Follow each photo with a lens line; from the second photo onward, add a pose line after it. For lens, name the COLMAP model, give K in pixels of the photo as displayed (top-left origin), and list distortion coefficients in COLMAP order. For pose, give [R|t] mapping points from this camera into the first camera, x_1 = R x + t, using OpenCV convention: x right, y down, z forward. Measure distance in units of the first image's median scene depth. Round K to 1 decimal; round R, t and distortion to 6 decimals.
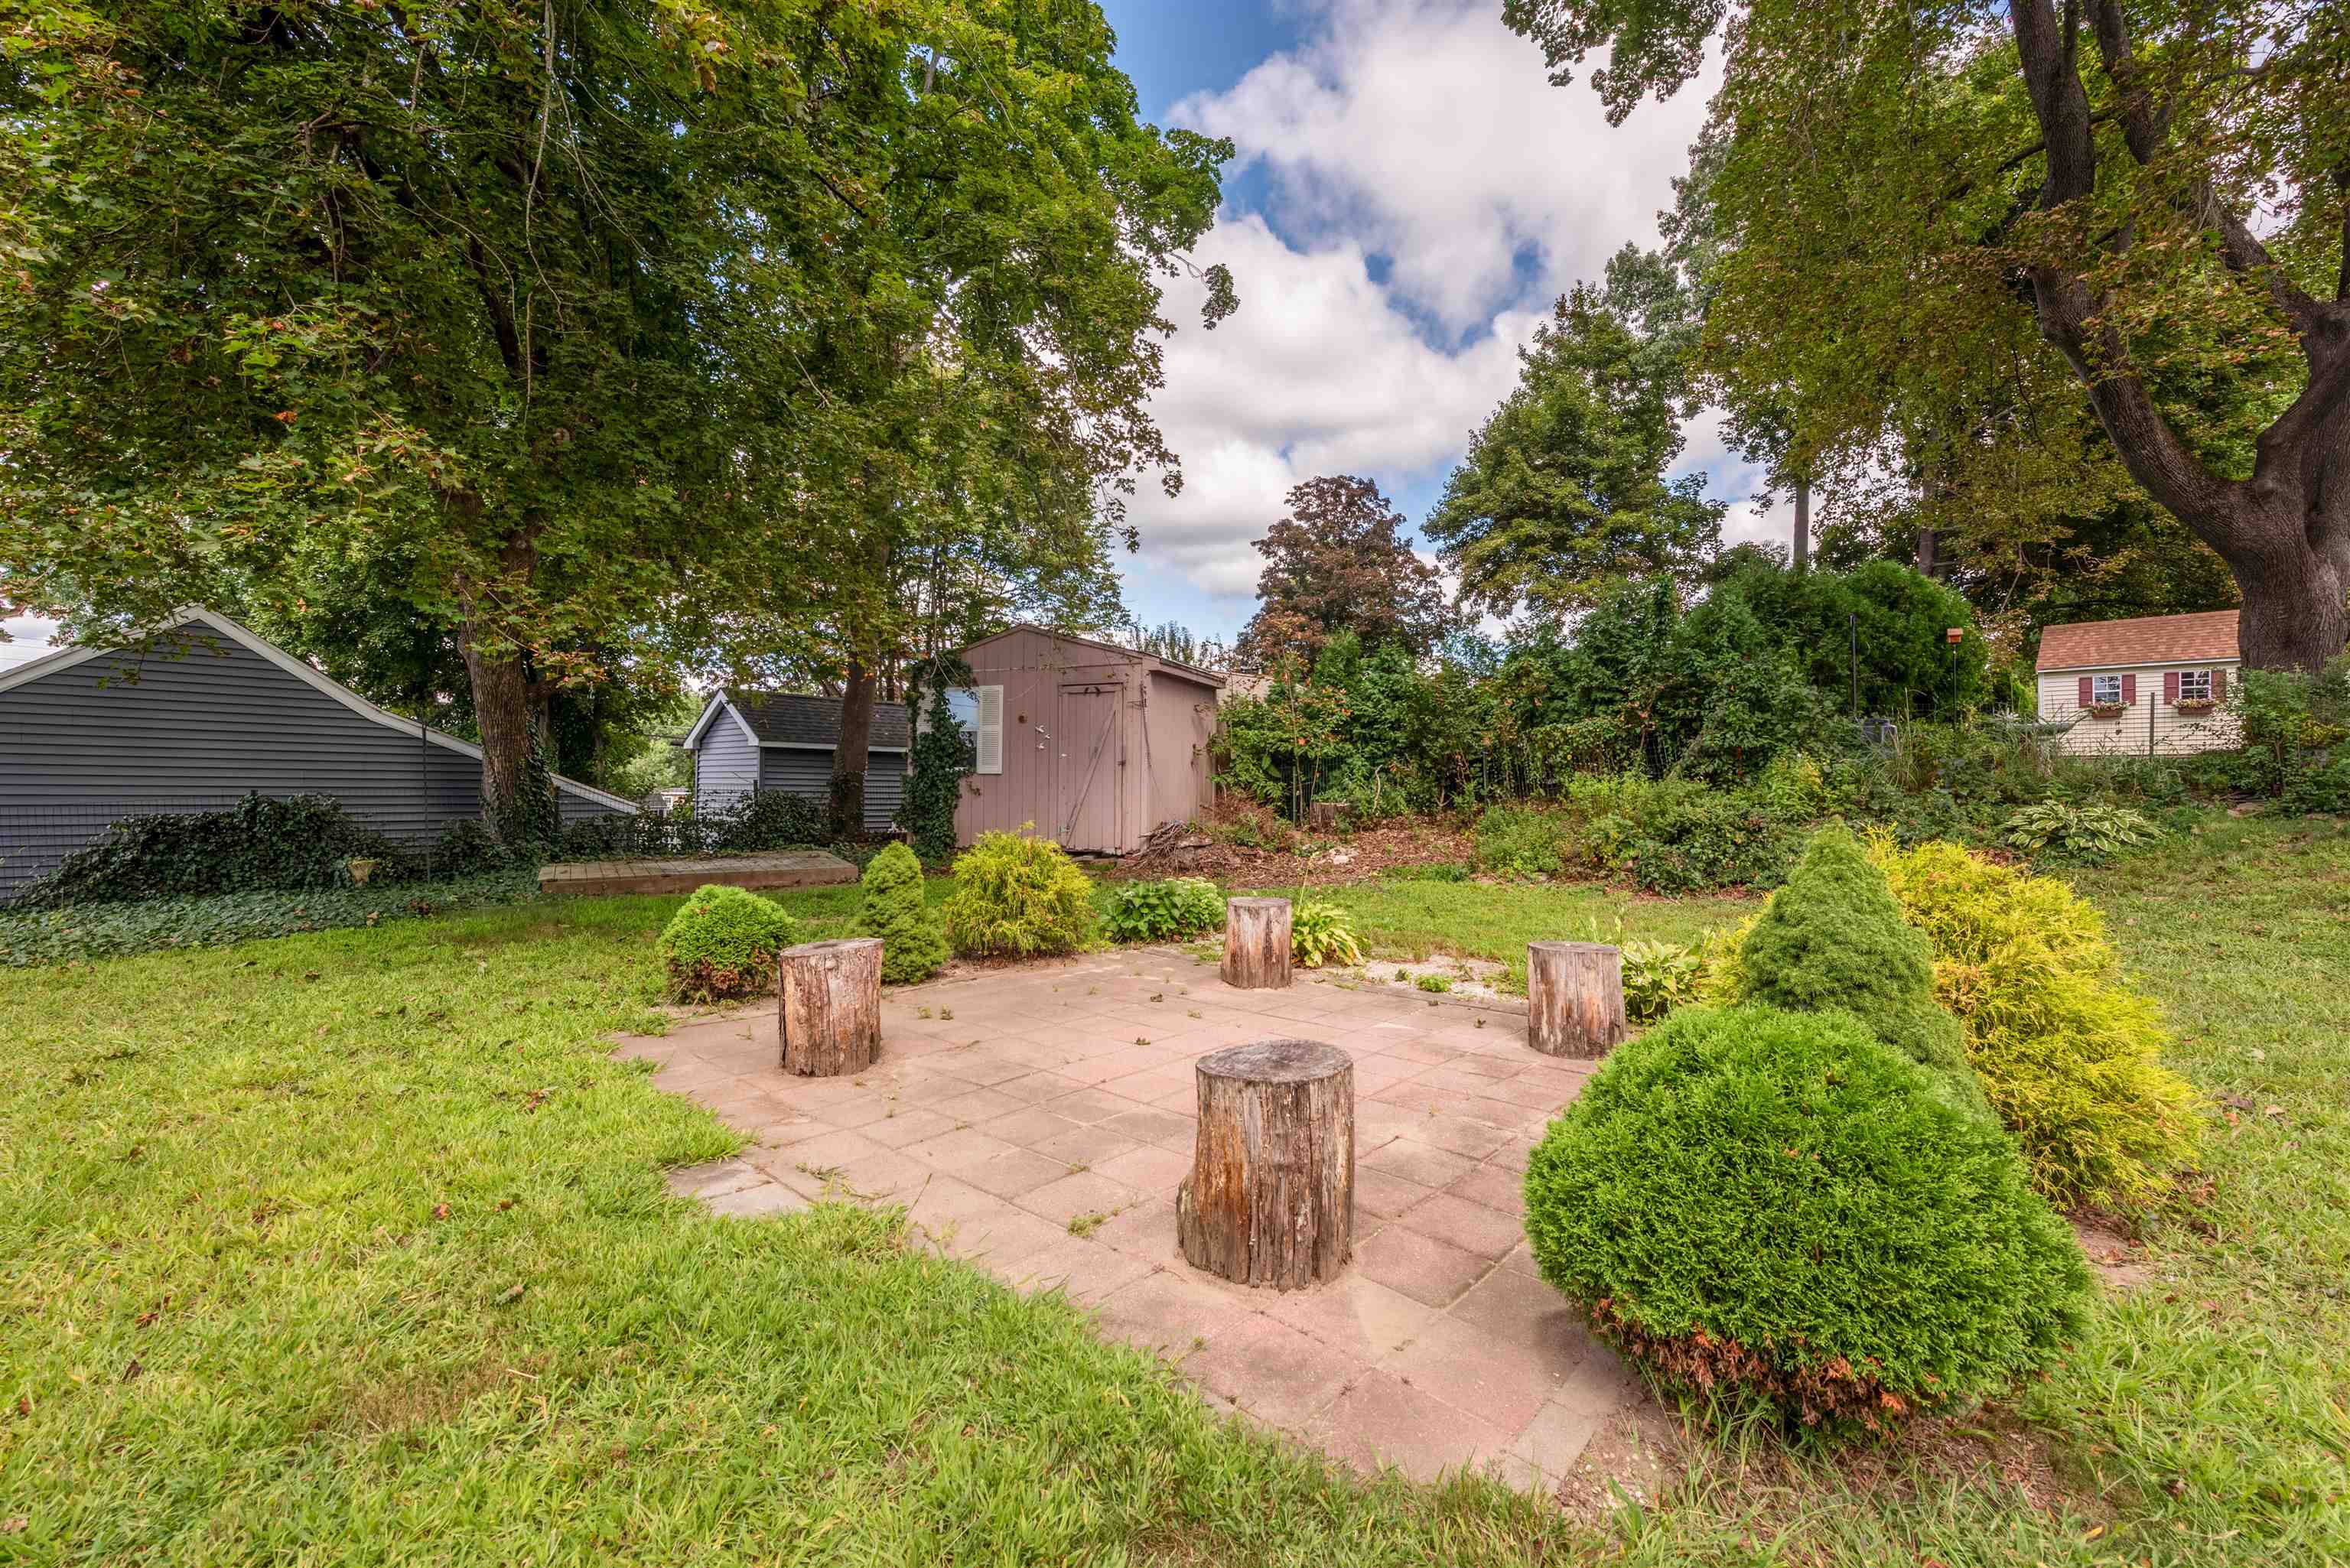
lens RADIAL K [[997.1, 0, 1159.4], [0, 997.1, 772.4], [0, 0, 1]] dist [0.009030, -0.000739]
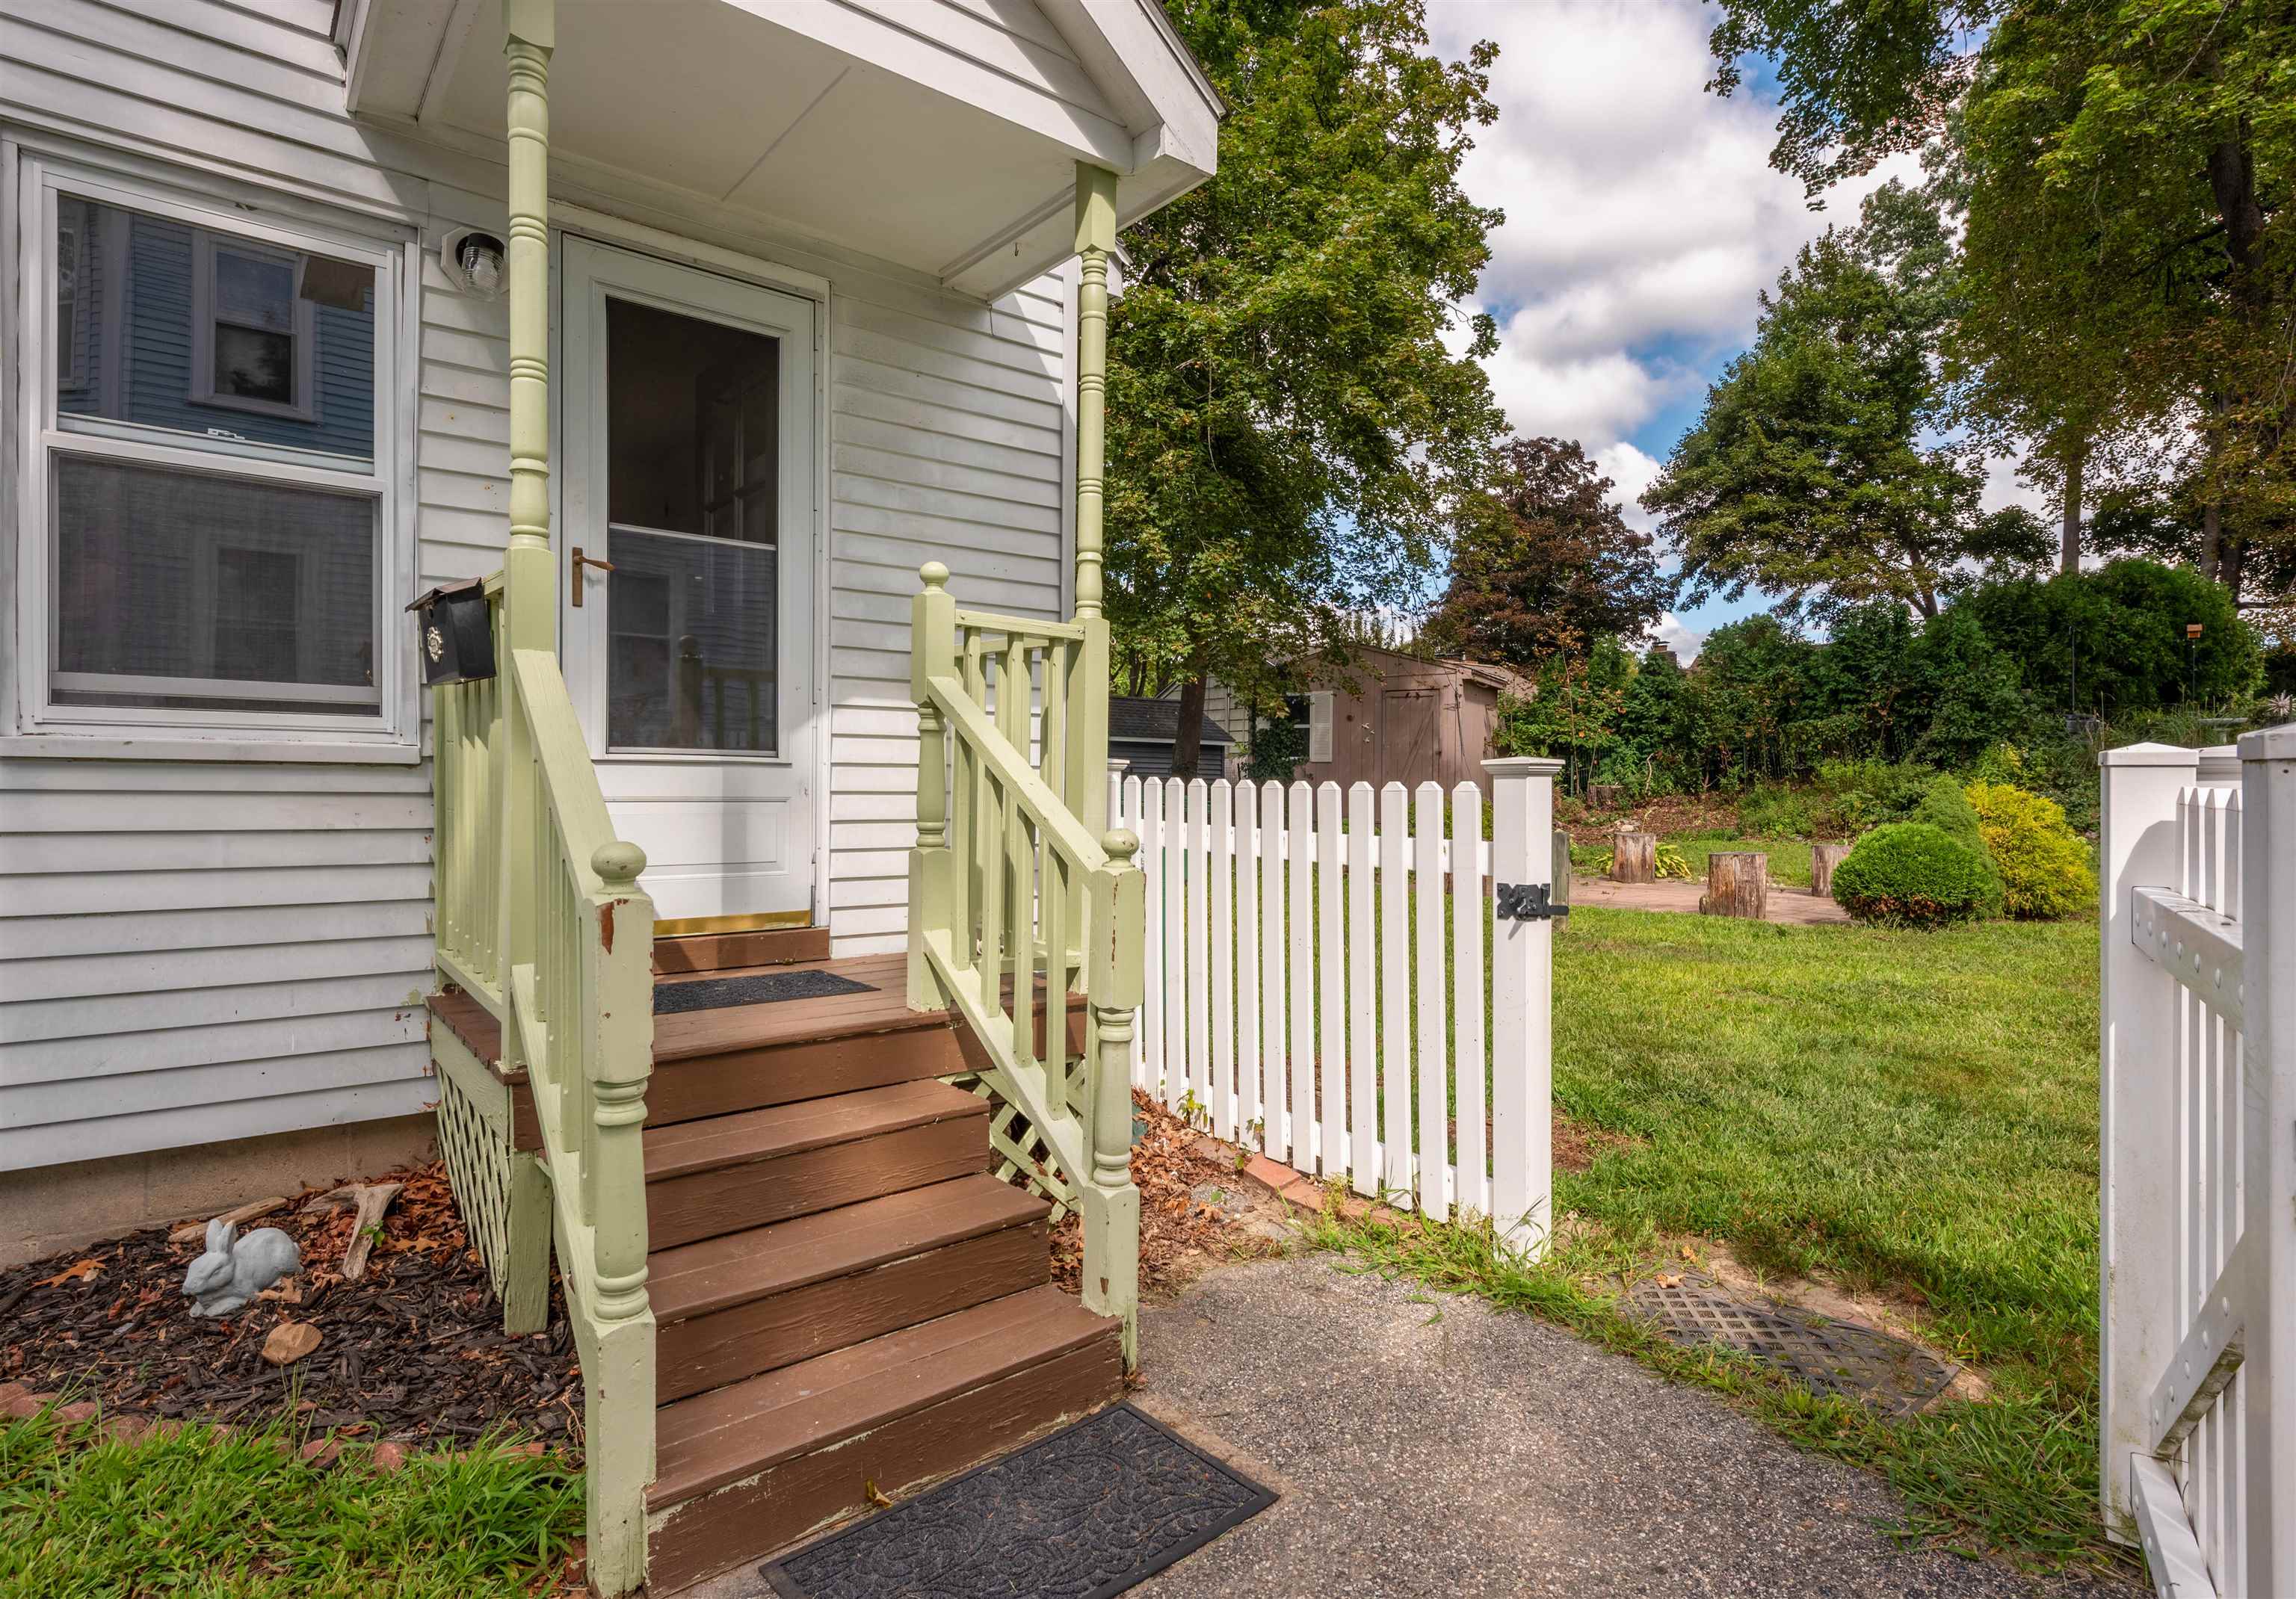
lens RADIAL K [[1185.2, 0, 1143.0], [0, 1185.2, 795.9], [0, 0, 1]] dist [0.019354, -0.002963]
pose [[0.993989, -0.000763, -0.109474, -0.221037], [0.003735, 0.999630, 0.026943, 0.002506], [0.109413, -0.027190, 0.993624, -0.477164]]
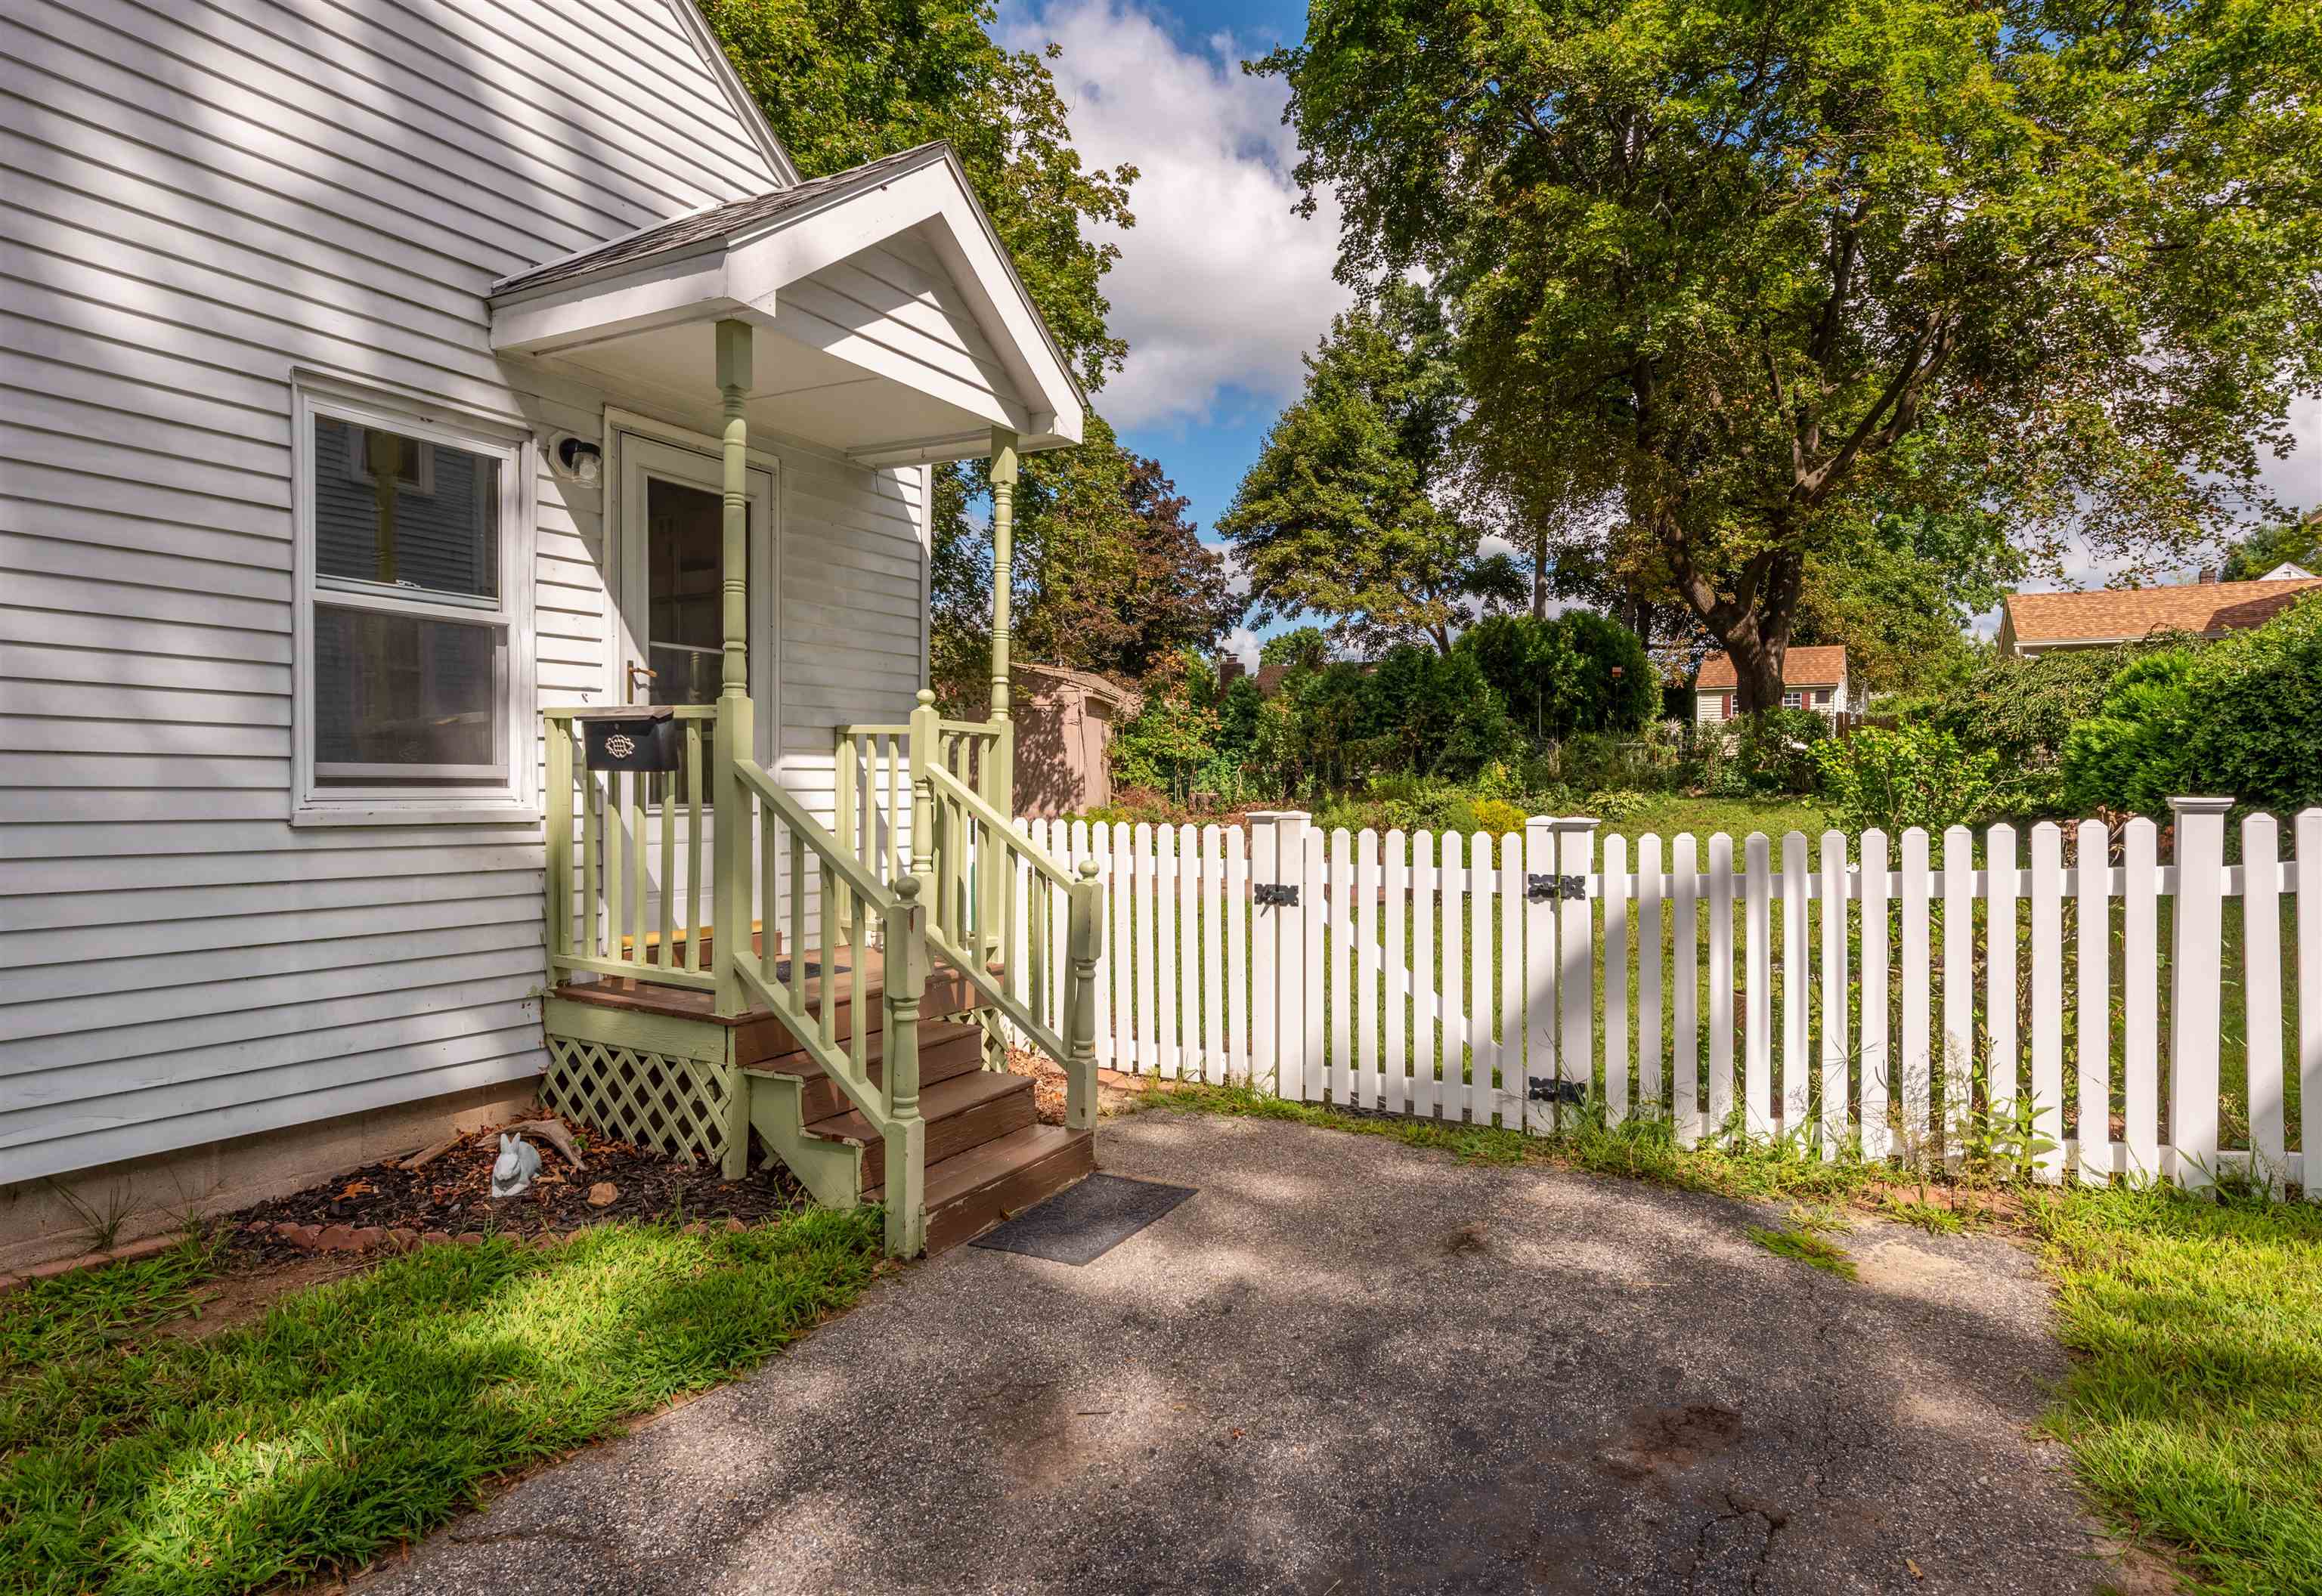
lens RADIAL K [[1242.3, 0, 1164.5], [0, 1242.3, 804.6], [0, 0, 1]] dist [0.065227, 0.001224]
pose [[0.967429, -0.006780, 0.253050, -0.306176], [-0.002396, 0.999351, 0.035934, -0.014414], [-0.253130, -0.035370, 0.966786, -0.626115]]
